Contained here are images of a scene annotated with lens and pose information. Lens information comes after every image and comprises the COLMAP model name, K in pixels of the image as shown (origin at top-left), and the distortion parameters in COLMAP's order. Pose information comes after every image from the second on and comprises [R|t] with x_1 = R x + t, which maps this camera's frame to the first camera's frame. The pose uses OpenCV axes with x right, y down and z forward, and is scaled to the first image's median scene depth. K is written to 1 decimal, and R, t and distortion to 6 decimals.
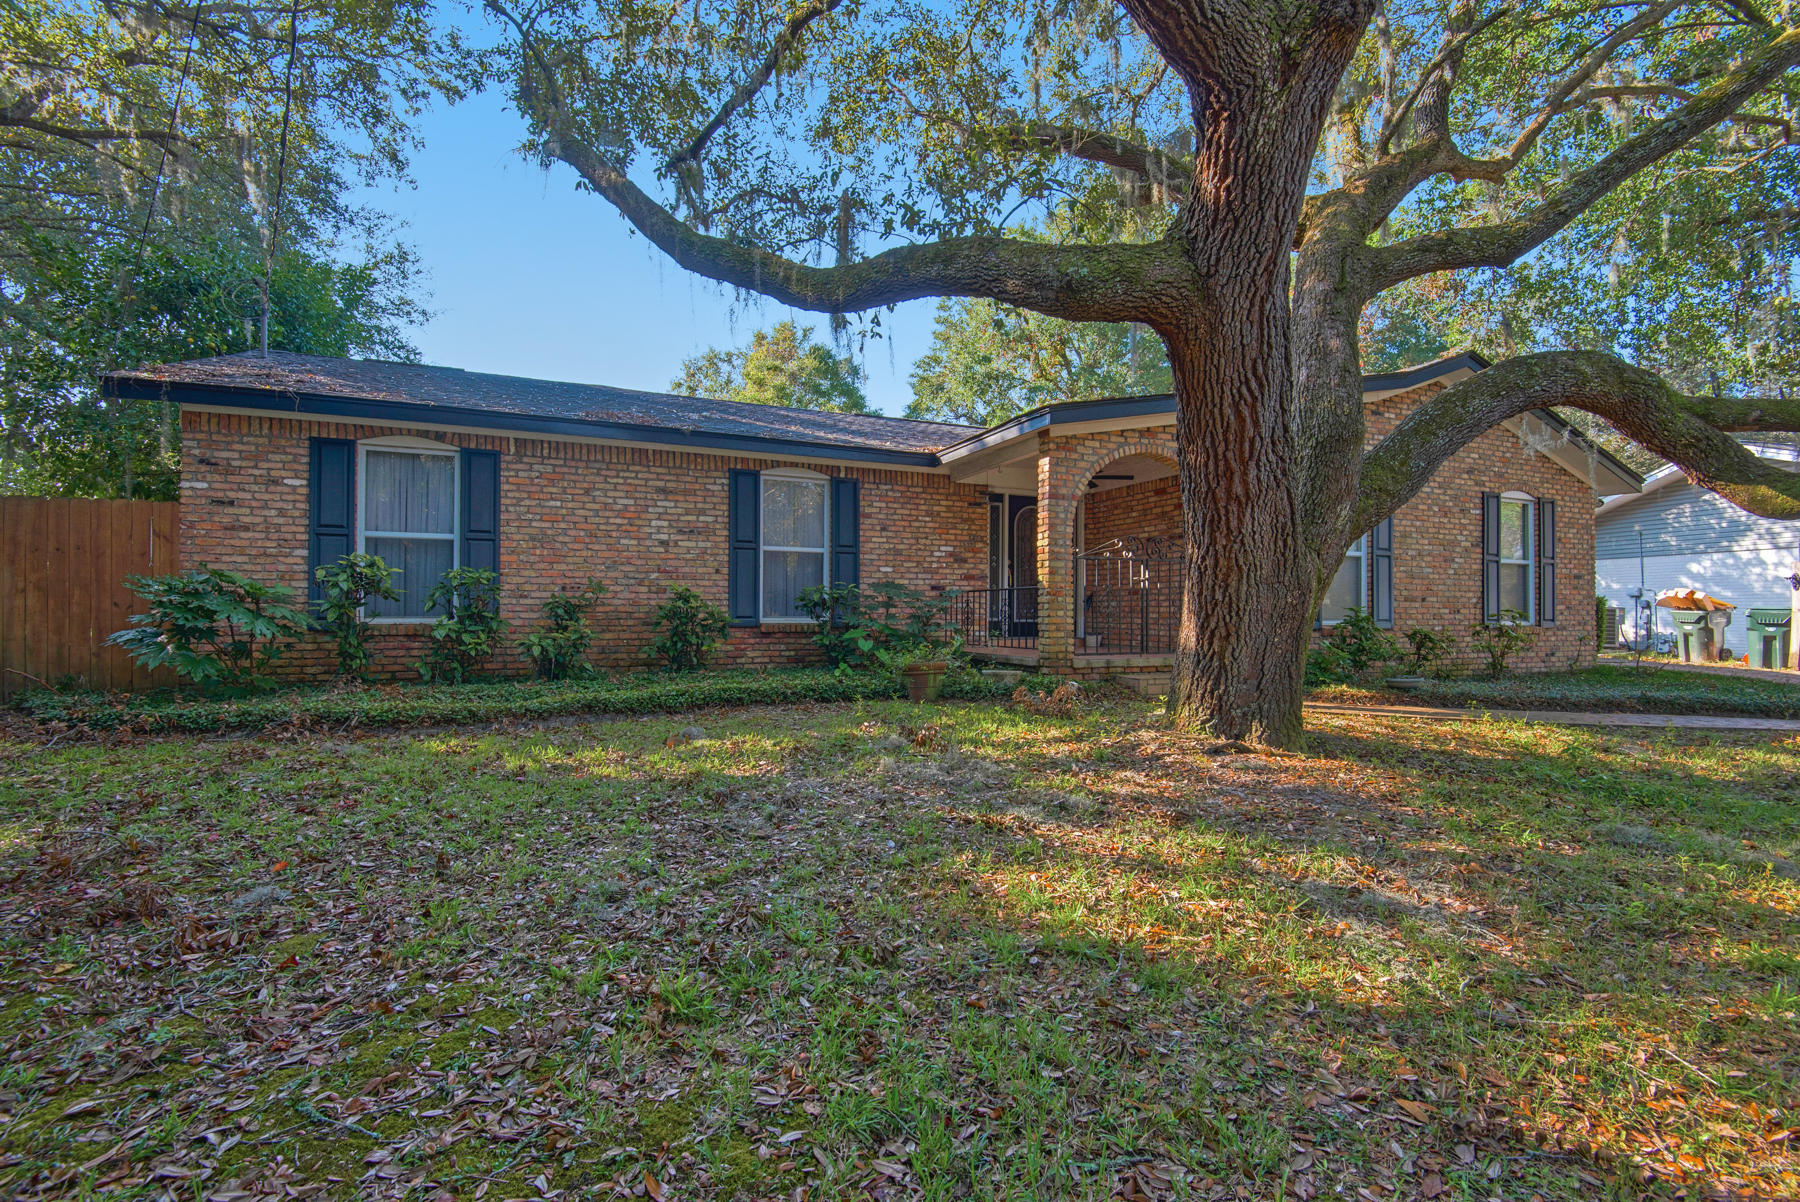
lens RADIAL K [[842.3, 0, 891.5], [0, 842.3, 608.0], [0, 0, 1]] dist [-0.009155, -0.002166]
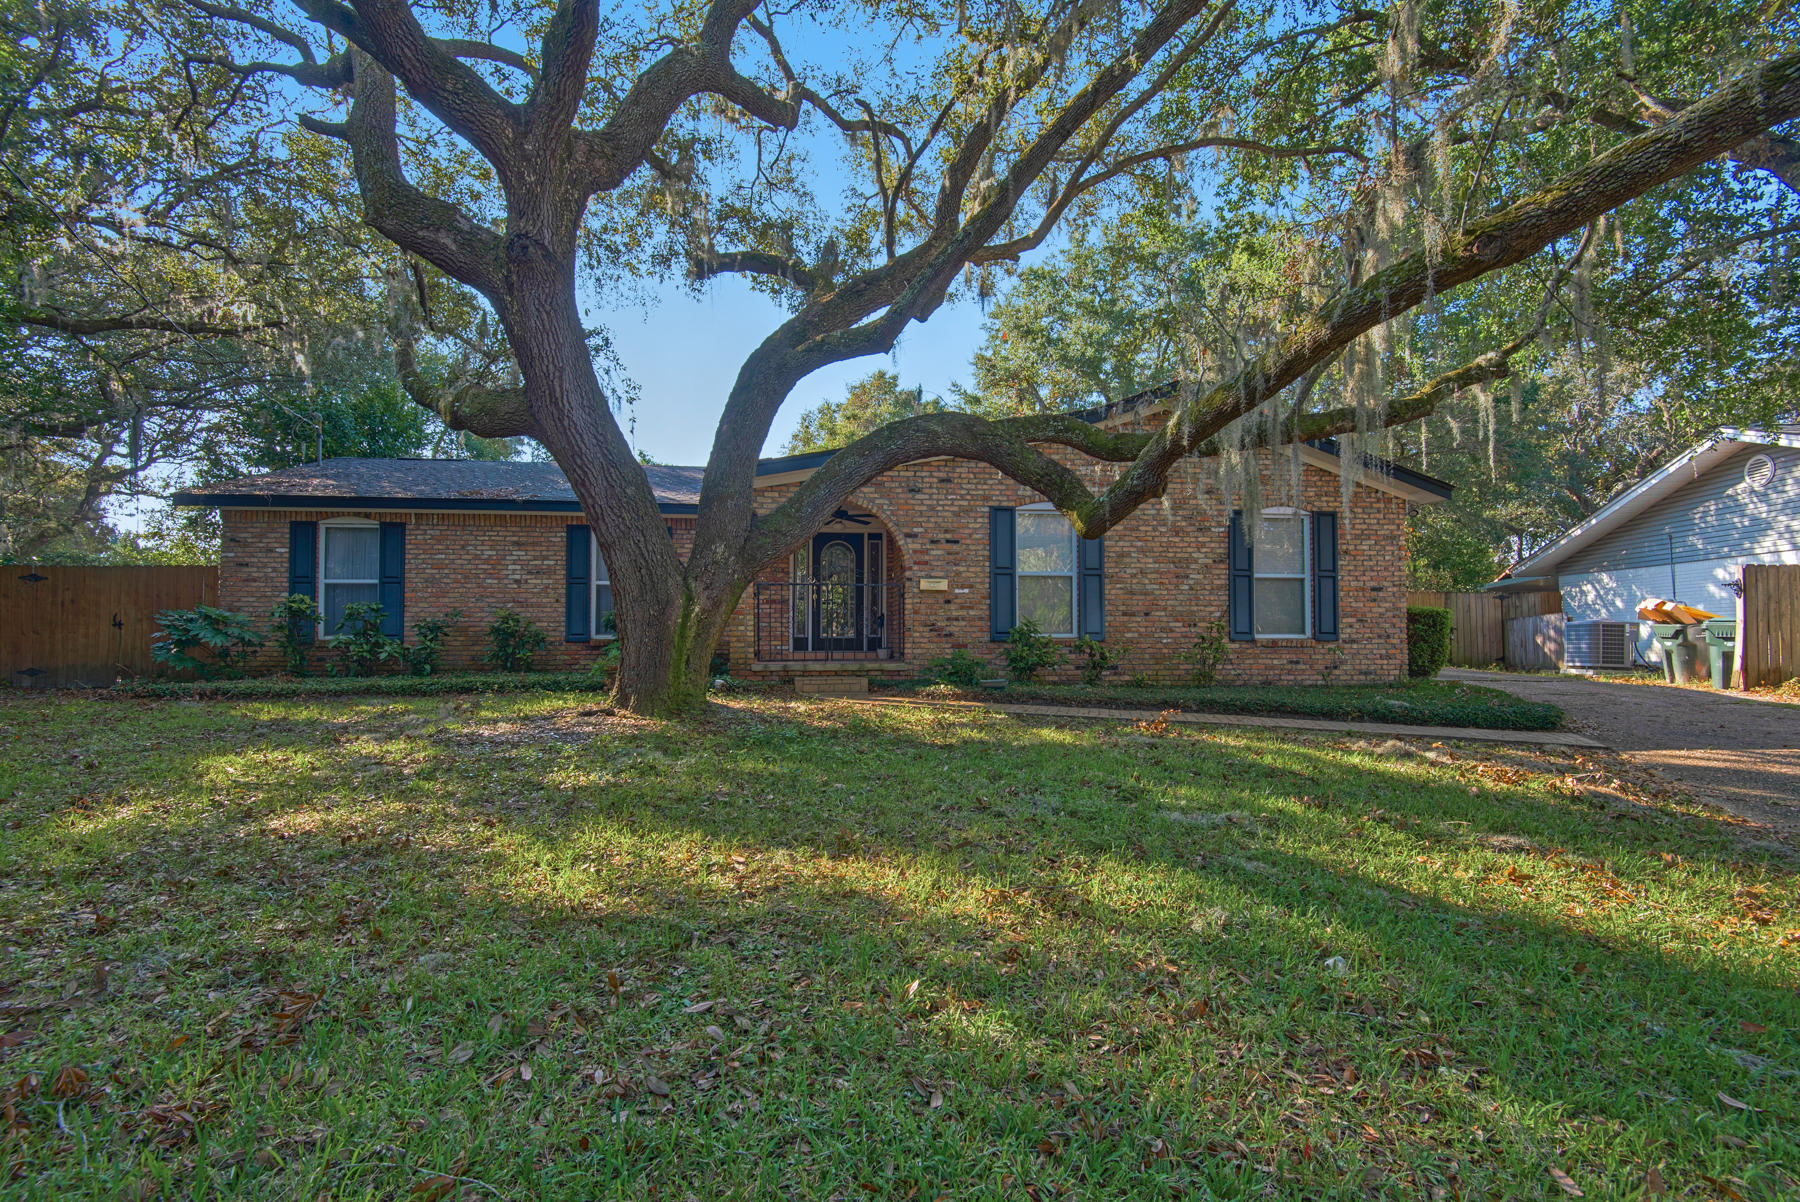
lens RADIAL K [[842.3, 0, 909.8], [0, 842.3, 629.0], [0, 0, 1]] dist [-0.009155, -0.002166]
pose [[0.950278, -0.003771, -0.311379, 0.764948], [0.005427, 0.999975, 0.004451, -0.000241], [0.311355, -0.005920, 0.950275, -0.124939]]
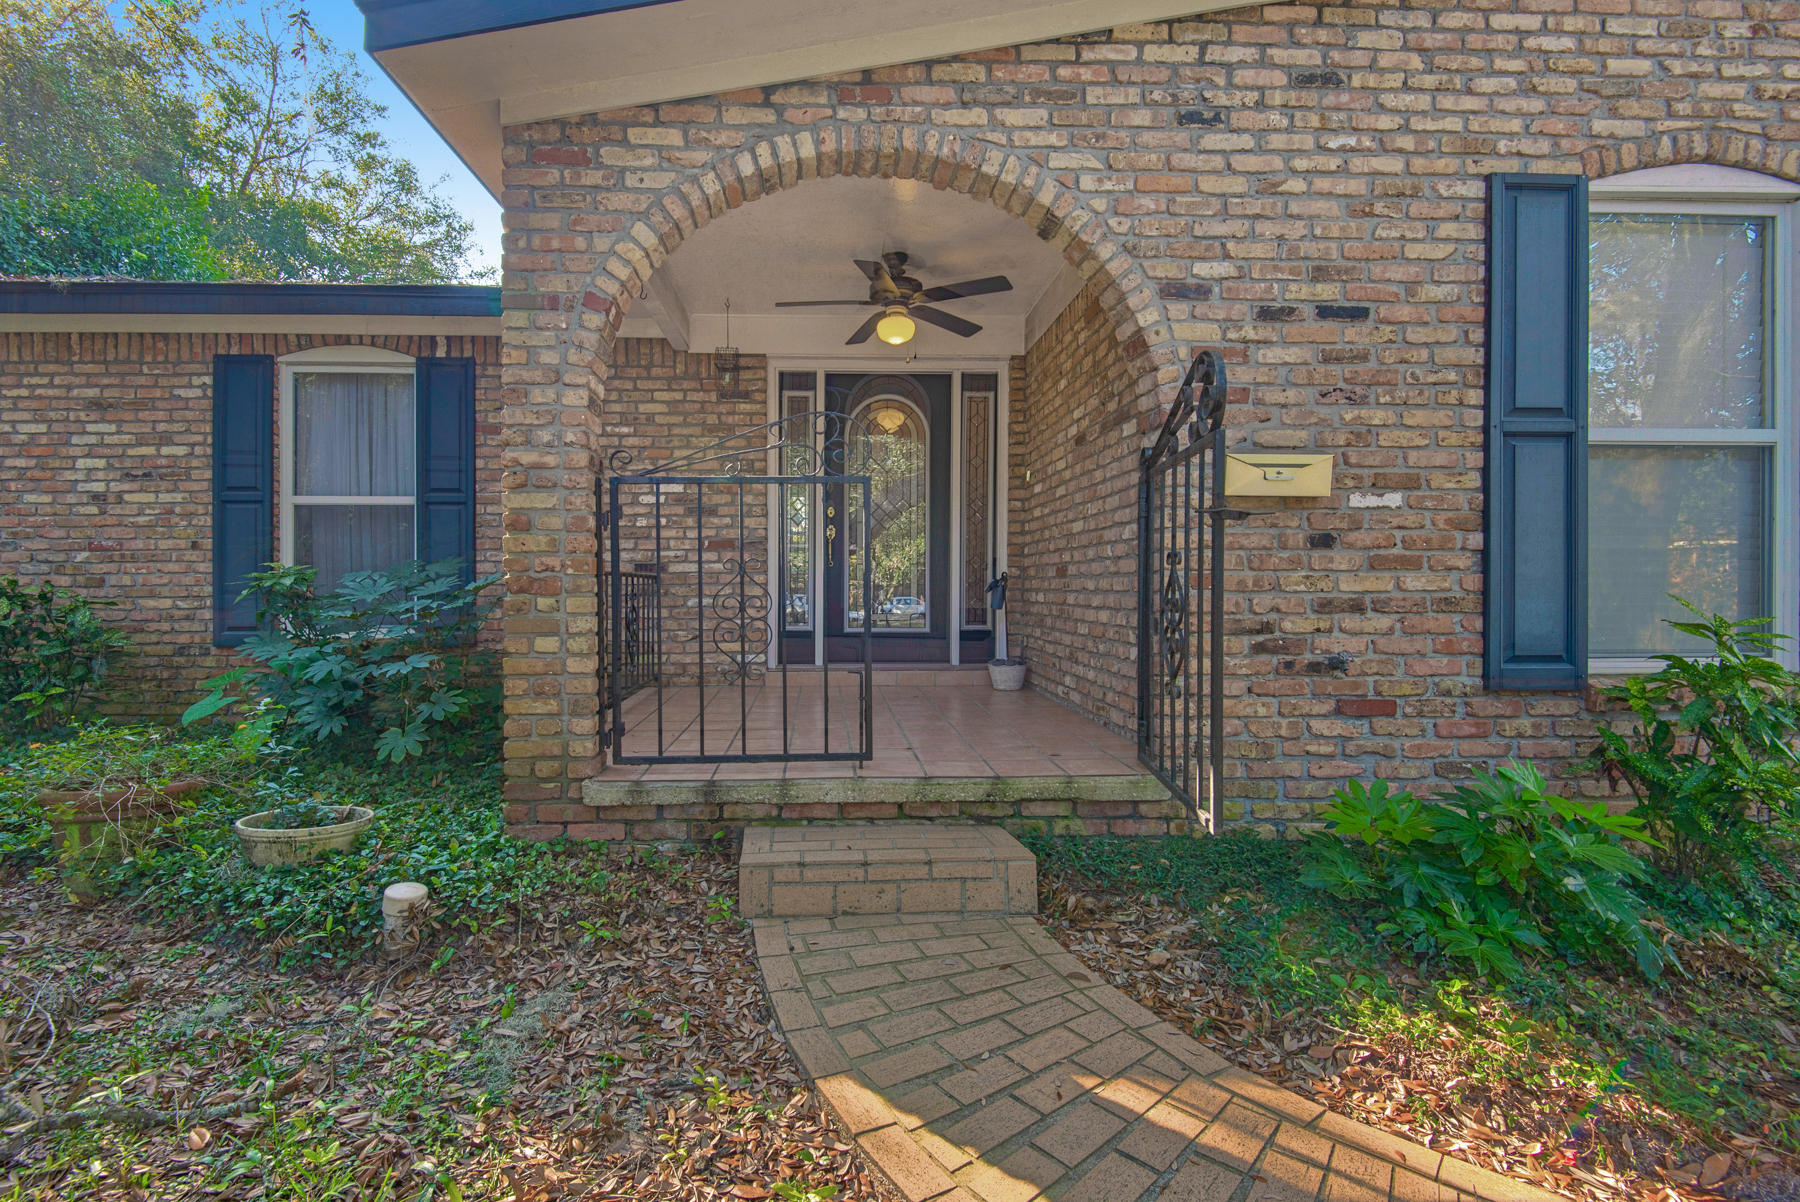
lens RADIAL K [[842.3, 0, 882.9], [0, 842.3, 589.8], [0, 0, 1]] dist [-0.009155, -0.002166]
pose [[0.928381, 0.001647, -0.371626, 0.416421], [0.009446, 0.999563, 0.028026, -0.025044], [0.371509, -0.029529, 0.927959, 0.654722]]
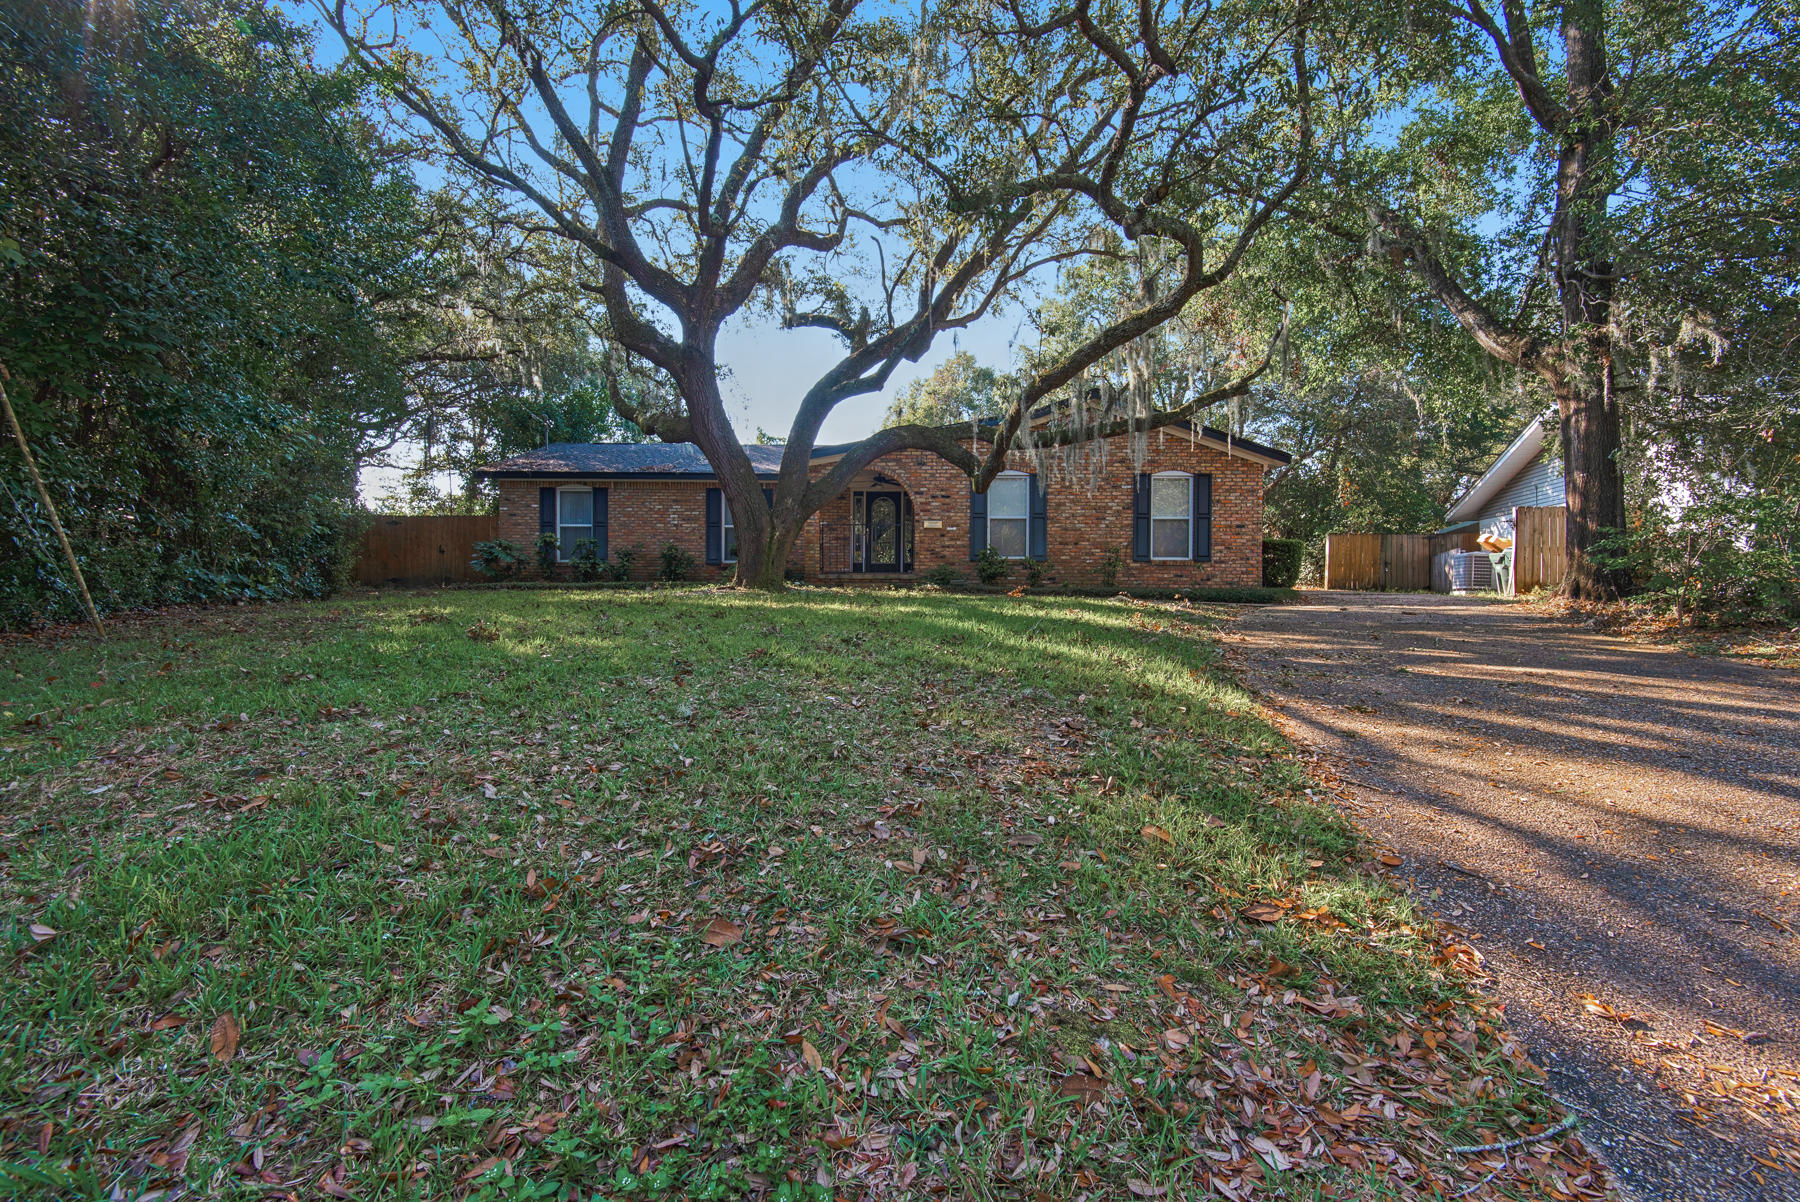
lens RADIAL K [[842.3, 0, 911.2], [0, 842.3, 608.2], [0, 0, 1]] dist [-0.009155, -0.002166]
pose [[0.898264, 0.011097, -0.439316, 1.190865], [0.000904, 0.999632, 0.027099, 0.075441], [0.439455, -0.024739, 0.897924, -0.662728]]
